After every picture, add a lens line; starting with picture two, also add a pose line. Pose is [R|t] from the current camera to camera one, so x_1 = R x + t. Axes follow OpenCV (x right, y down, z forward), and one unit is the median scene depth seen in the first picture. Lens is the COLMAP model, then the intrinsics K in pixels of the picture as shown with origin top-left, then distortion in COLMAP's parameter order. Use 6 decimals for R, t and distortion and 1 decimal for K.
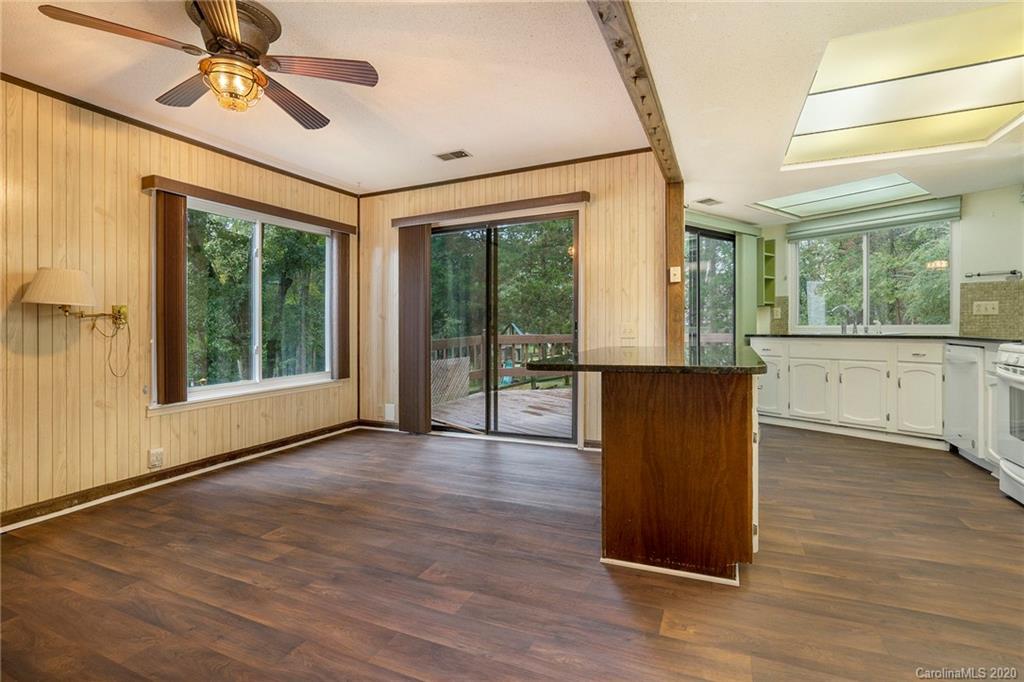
lens RADIAL K [[478.8, 0, 521.0], [0, 478.8, 331.9], [0, 0, 1]] dist [-0.025617, 0.007594]
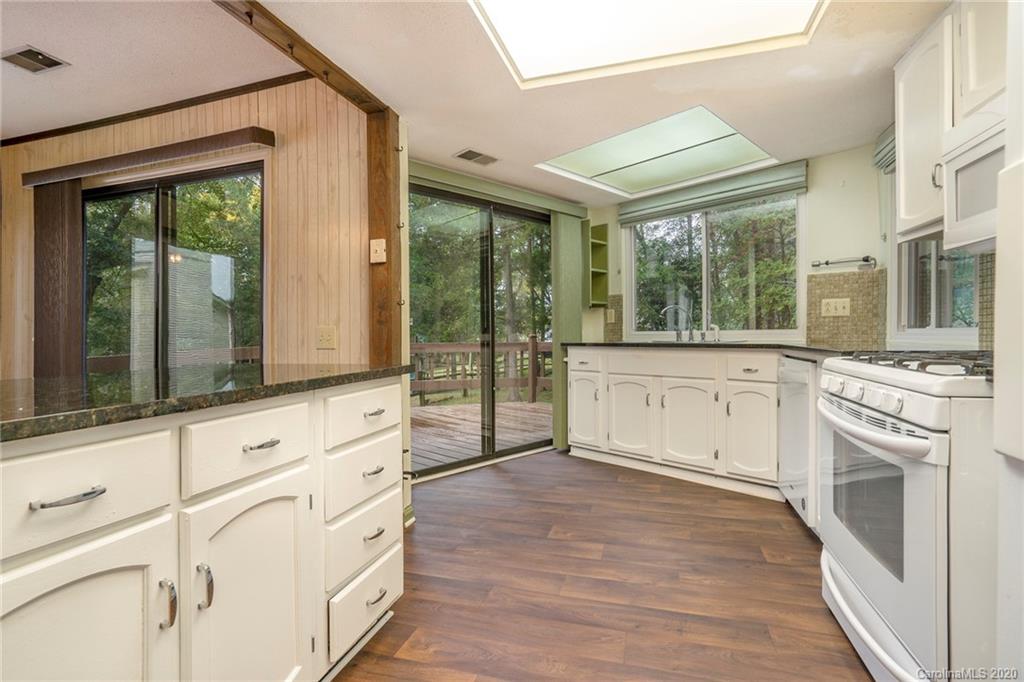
lens RADIAL K [[478.8, 0, 508.7], [0, 478.8, 334.3], [0, 0, 1]] dist [-0.025617, 0.007594]
pose [[0.994732, -0.000483, 0.102508, 0.391875], [0.001569, 0.999944, -0.010506, -0.000670], [-0.102497, 0.010611, 0.994677, 0.301555]]
